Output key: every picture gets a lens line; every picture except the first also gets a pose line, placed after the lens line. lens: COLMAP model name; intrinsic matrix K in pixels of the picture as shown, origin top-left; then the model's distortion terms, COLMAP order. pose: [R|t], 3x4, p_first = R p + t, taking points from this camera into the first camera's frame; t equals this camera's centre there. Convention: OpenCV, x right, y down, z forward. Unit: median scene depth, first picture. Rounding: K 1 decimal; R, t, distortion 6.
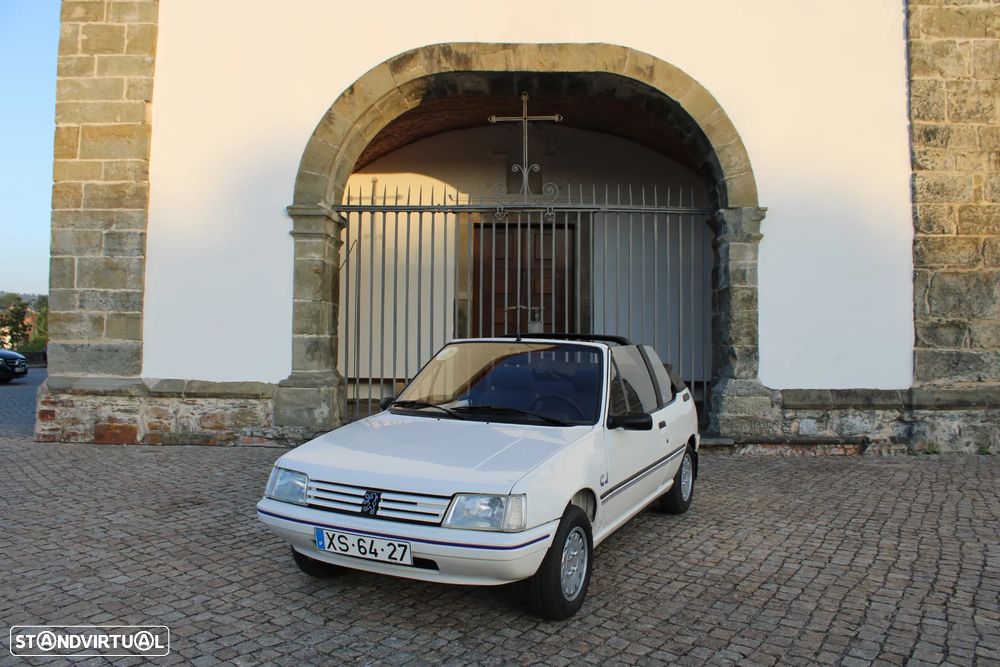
lens RADIAL K [[832.5, 0, 506.3], [0, 832.5, 331.5], [0, 0, 1]] dist [-0.166861, 0.147846]
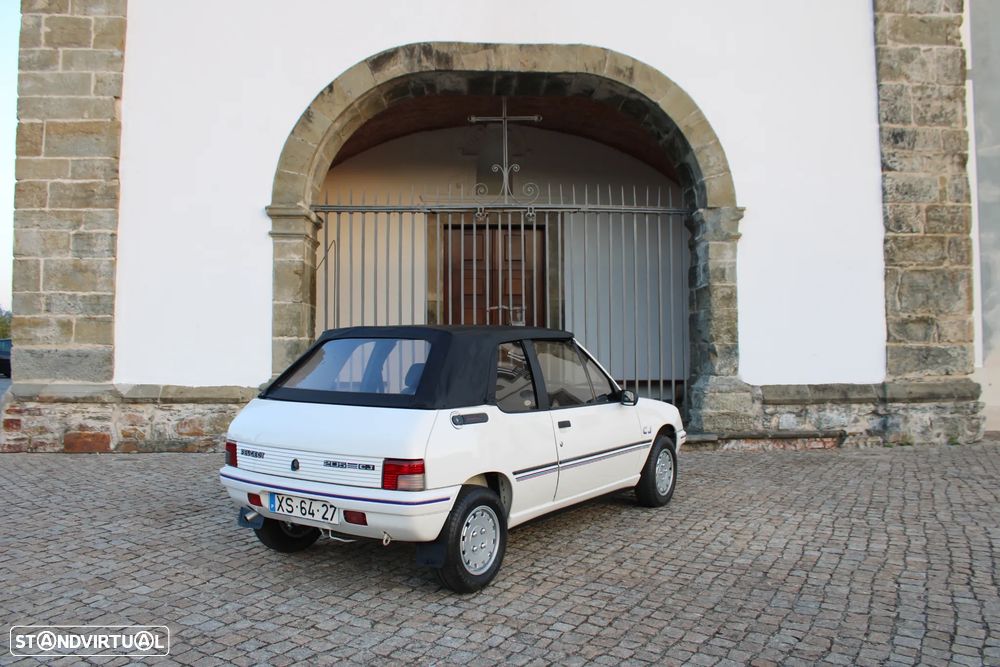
lens RADIAL K [[832.1, 0, 509.9], [0, 832.1, 331.8], [0, 0, 1]] dist [-0.164388, 0.144046]
pose [[0.996771, -0.010725, 0.079572, -0.056672], [0.011147, 0.999926, -0.004858, 0.005375], [-0.079514, 0.005730, 0.996817, 0.004583]]
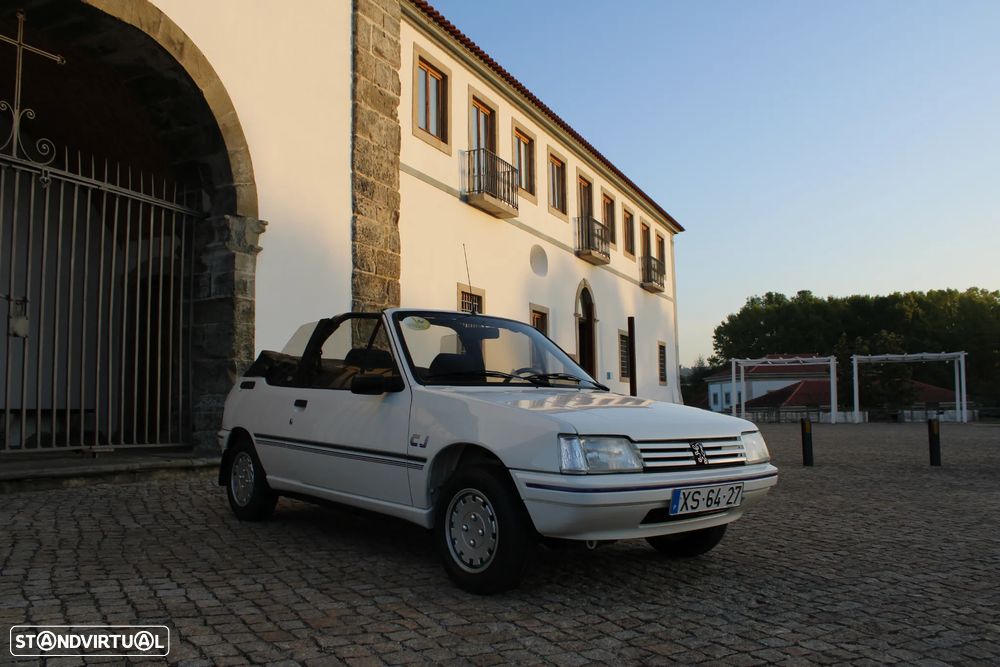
lens RADIAL K [[832.5, 0, 506.3], [0, 832.5, 331.5], [0, 0, 1]] dist [-0.166861, 0.147846]
pose [[0.399048, 0.074428, 0.913904, -0.467105], [-0.006338, 0.996900, -0.078420, 0.057910], [-0.916908, 0.025501, 0.398283, 0.335971]]
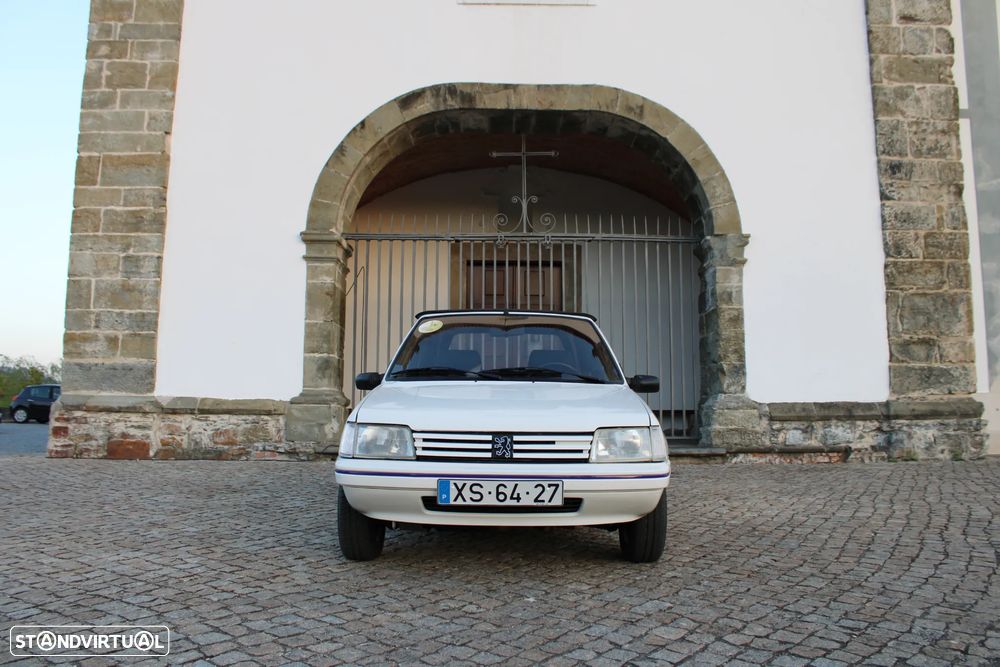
lens RADIAL K [[840.3, 0, 504.9], [0, 840.3, 332.2], [0, 0, 1]] dist [-0.164596, 0.146367]
pose [[0.999002, -0.000744, 0.044670, -0.053561], [0.004550, 0.996356, -0.085174, 0.068828], [-0.044444, 0.085292, 0.995364, -0.063160]]
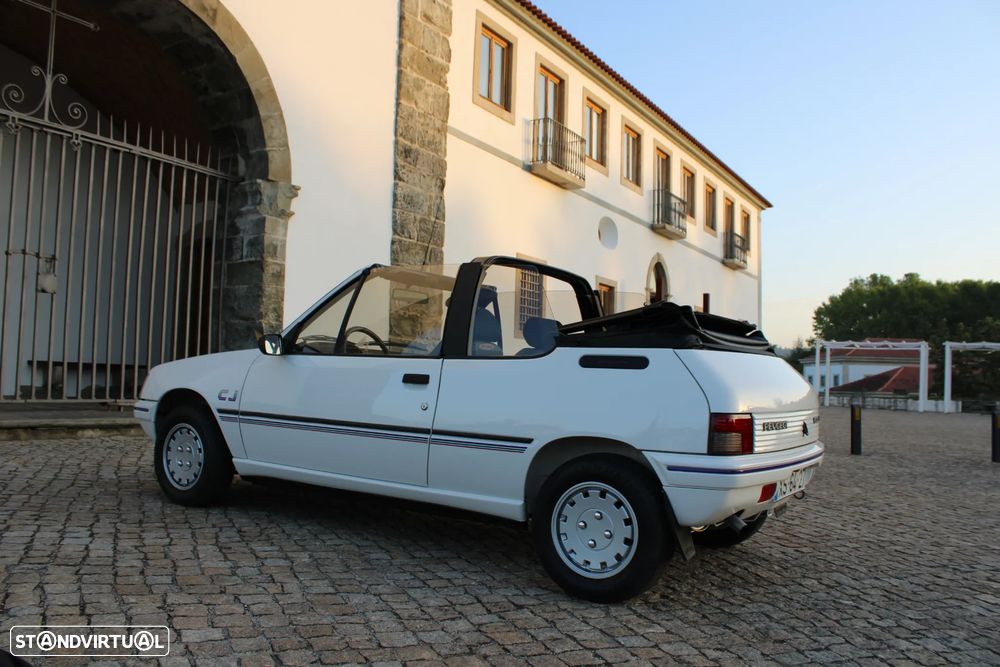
lens RADIAL K [[830.3, 0, 508.8], [0, 830.3, 333.8], [0, 0, 1]] dist [-0.164123, 0.142862]
pose [[0.500469, 0.057417, 0.863849, -0.414109], [-0.047846, 0.998108, -0.038621, 0.056031], [-0.864431, -0.022003, 0.502269, 0.263569]]
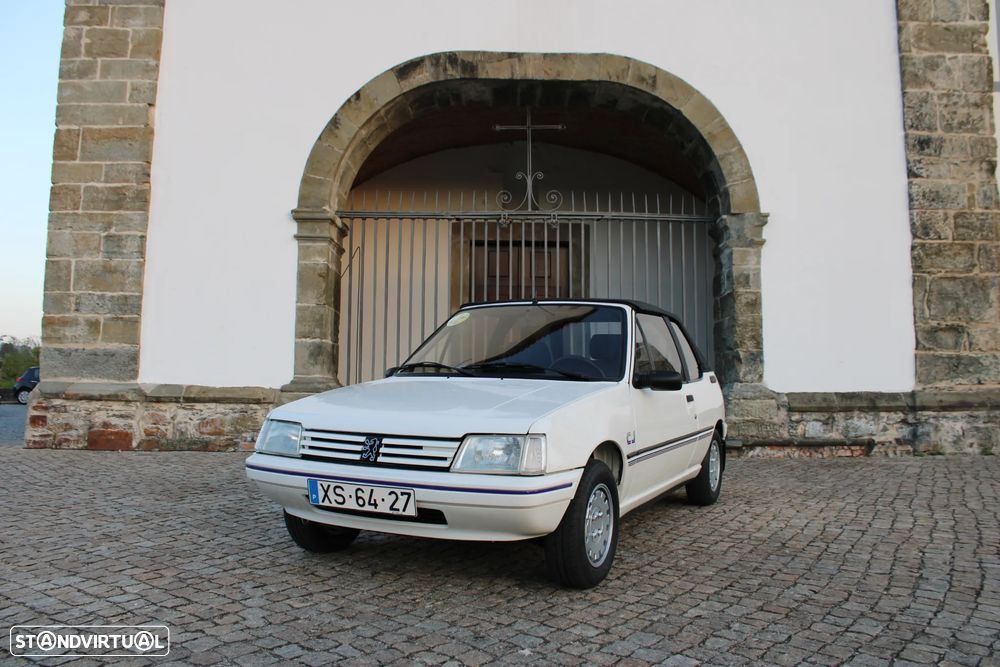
lens RADIAL K [[830.3, 0, 508.8], [0, 830.3, 333.8], [0, 0, 1]] dist [-0.164123, 0.142862]
pose [[0.999234, 0.001061, 0.039113, -0.043623], [0.001266, 0.998232, -0.059430, 0.057507], [-0.039107, 0.059434, 0.997466, 0.010440]]
